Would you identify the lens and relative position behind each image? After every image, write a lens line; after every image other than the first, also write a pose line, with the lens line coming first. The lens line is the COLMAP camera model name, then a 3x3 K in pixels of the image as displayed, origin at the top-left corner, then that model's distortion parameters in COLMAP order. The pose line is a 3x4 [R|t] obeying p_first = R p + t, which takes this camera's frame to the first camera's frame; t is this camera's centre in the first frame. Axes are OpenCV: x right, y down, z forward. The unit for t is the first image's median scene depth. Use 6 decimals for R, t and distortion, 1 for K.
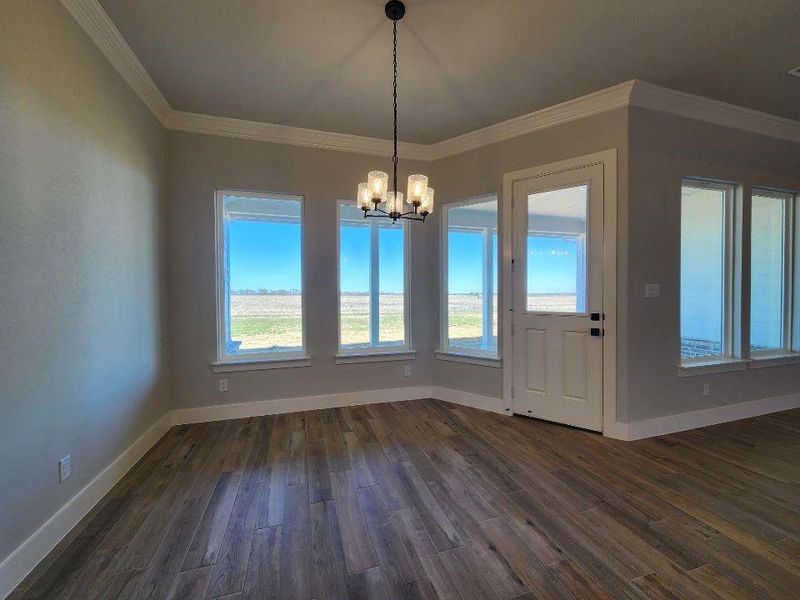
lens RADIAL K [[328.9, 0, 401.7], [0, 328.9, 298.6], [0, 0, 1]] dist [0.002919, -0.000321]
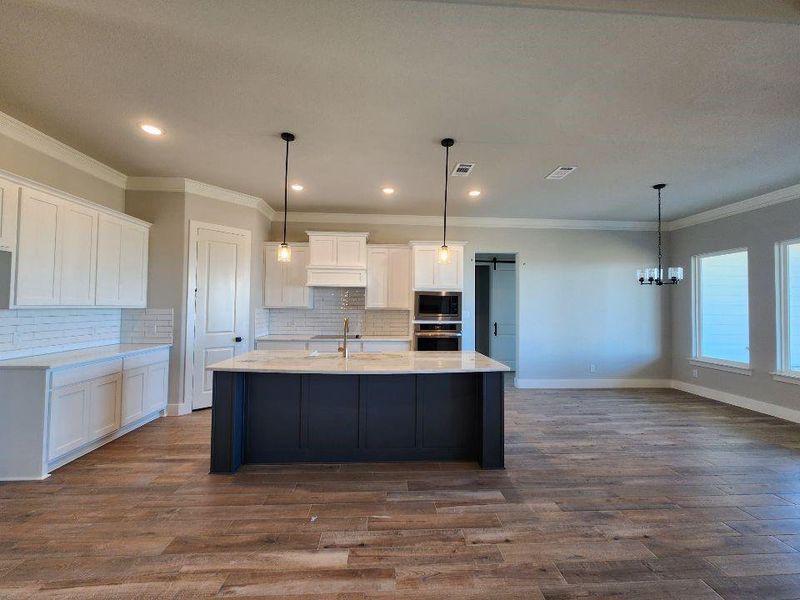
lens RADIAL K [[328.9, 0, 398.3], [0, 328.9, 295.9], [0, 0, 1]] dist [0.002919, -0.000321]
pose [[-0.256192, -0.029068, -0.966189, 1.666753], [-0.024779, 0.999417, -0.023497, -0.058544], [0.966308, 0.017922, -0.256763, -0.038107]]
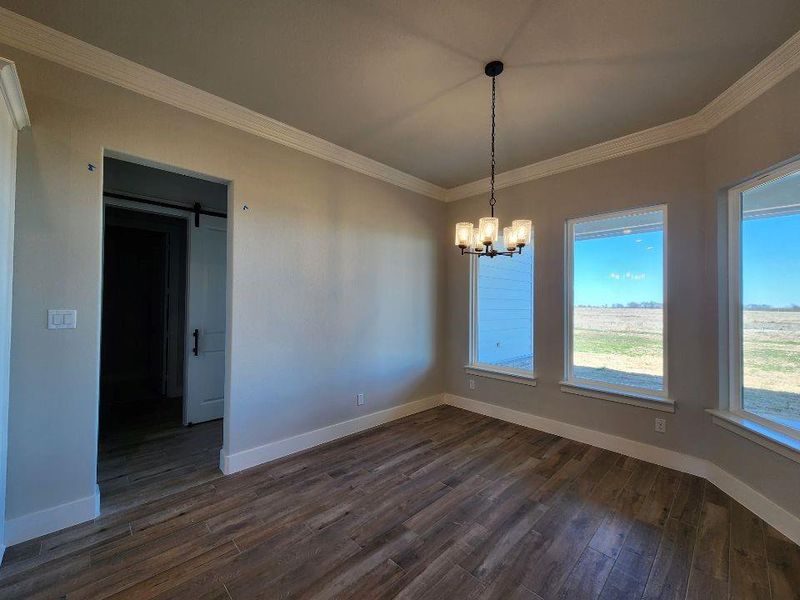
lens RADIAL K [[328.9, 0, 400.2], [0, 328.9, 296.8], [0, 0, 1]] dist [0.002919, -0.000321]
pose [[0.446431, -0.009059, -0.894772, 0.569153], [-0.026783, 0.999365, -0.023481, -0.052108], [0.894417, 0.034447, 0.445905, 0.170521]]
